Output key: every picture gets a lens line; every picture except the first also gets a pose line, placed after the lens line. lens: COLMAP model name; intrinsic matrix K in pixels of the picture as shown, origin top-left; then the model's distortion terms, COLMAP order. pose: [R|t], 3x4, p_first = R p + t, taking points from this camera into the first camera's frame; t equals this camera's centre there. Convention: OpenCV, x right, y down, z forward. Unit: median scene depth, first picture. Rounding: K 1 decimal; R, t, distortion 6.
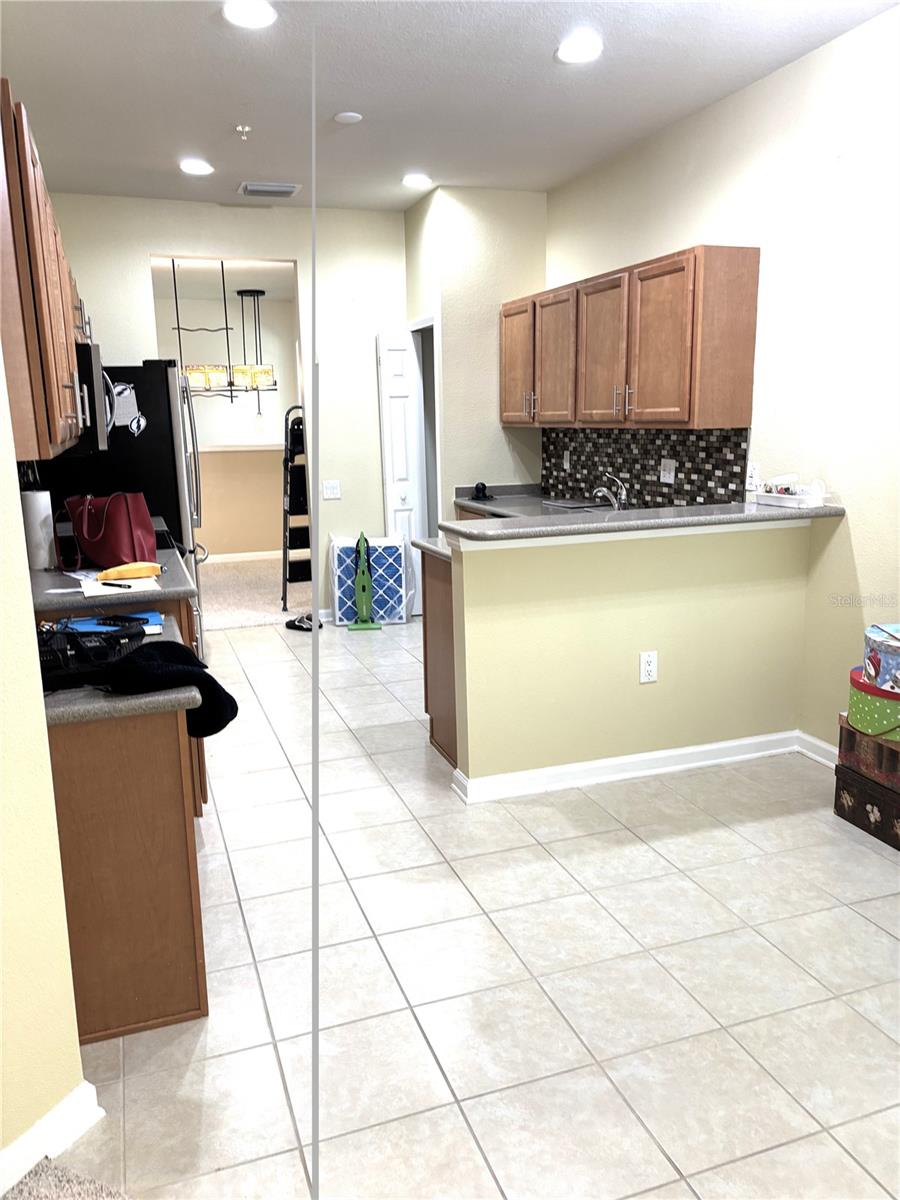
lens RADIAL K [[919.0, 0, 453.0], [0, 919.0, 597.0], [0, 0, 1]] dist [0.101554, -0.111053]
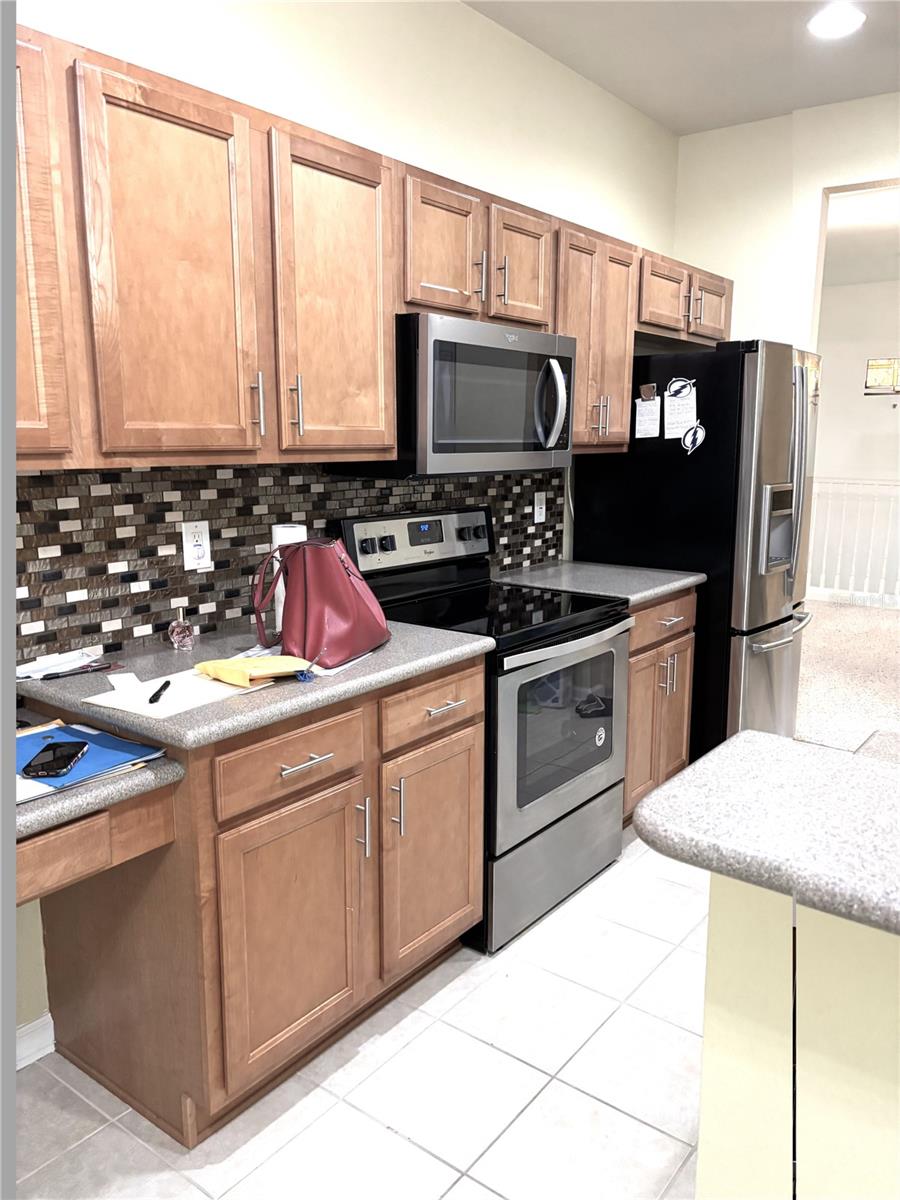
lens RADIAL K [[919.0, 0, 453.0], [0, 919.0, 597.0], [0, 0, 1]] dist [0.101554, -0.111053]
pose [[-0.546774, -0.130244, 0.827088, -0.215482], [0.170850, 0.949687, 0.262496, -0.202544], [-0.819664, 0.284834, -0.497012, 1.055814]]
